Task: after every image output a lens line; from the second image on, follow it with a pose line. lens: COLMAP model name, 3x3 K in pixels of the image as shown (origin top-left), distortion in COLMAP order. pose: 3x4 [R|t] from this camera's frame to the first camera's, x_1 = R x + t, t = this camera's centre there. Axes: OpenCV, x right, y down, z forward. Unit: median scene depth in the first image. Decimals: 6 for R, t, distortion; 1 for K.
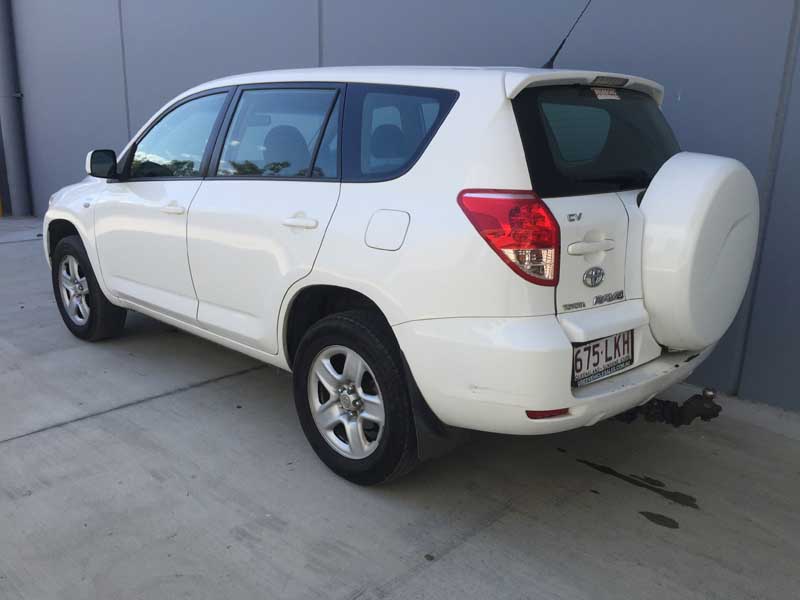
lens RADIAL K [[689.9, 0, 403.5], [0, 689.9, 294.3], [0, 0, 1]] dist [0.073062, -0.110238]
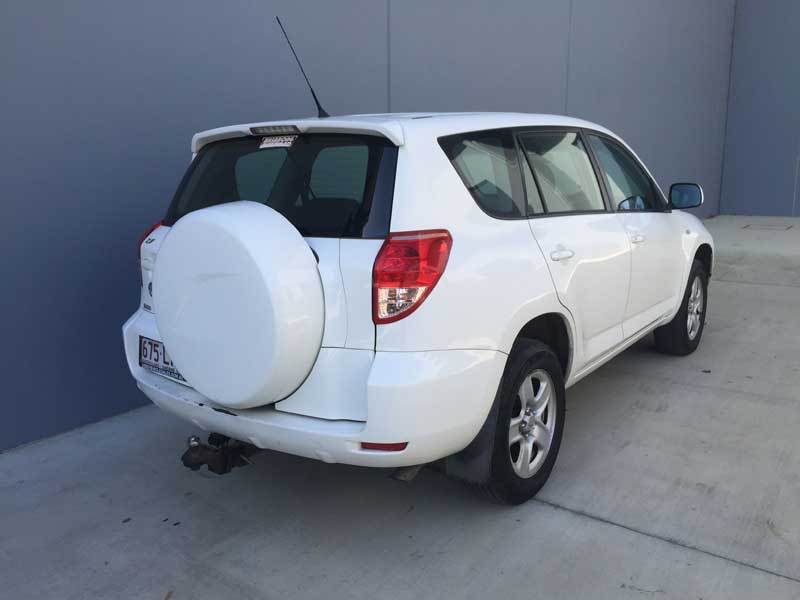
lens RADIAL K [[689.9, 0, 403.5], [0, 689.9, 294.3], [0, 0, 1]] dist [0.073062, -0.110238]
pose [[0.139282, 0.182164, -0.973353, 1.550809], [-0.212117, 0.965607, 0.150362, -0.300912], [0.967268, 0.185522, 0.173132, 1.192457]]
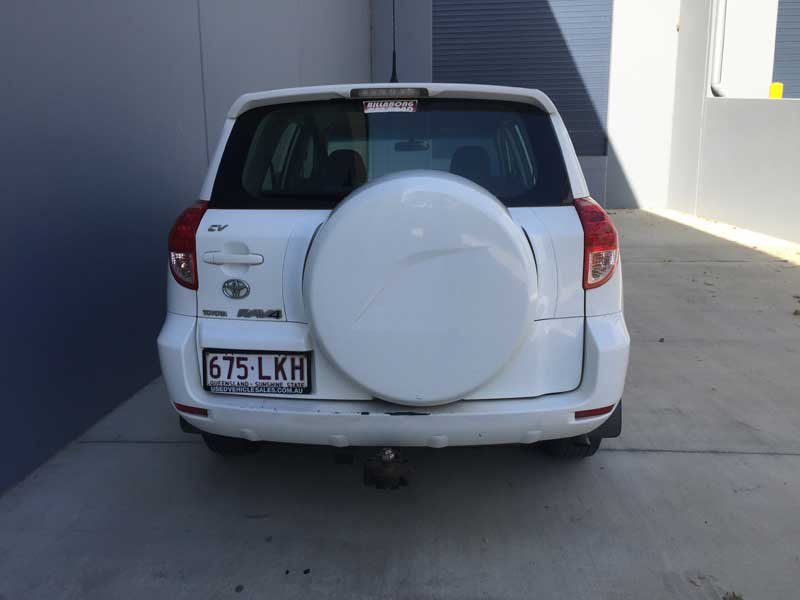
lens RADIAL K [[689.9, 0, 403.5], [0, 689.9, 294.3], [0, 0, 1]] dist [0.073062, -0.110238]
pose [[0.665351, 0.135244, -0.734178, 1.146707], [-0.164918, 0.985784, 0.032136, -0.087416], [0.728087, 0.099697, 0.678196, 0.479148]]
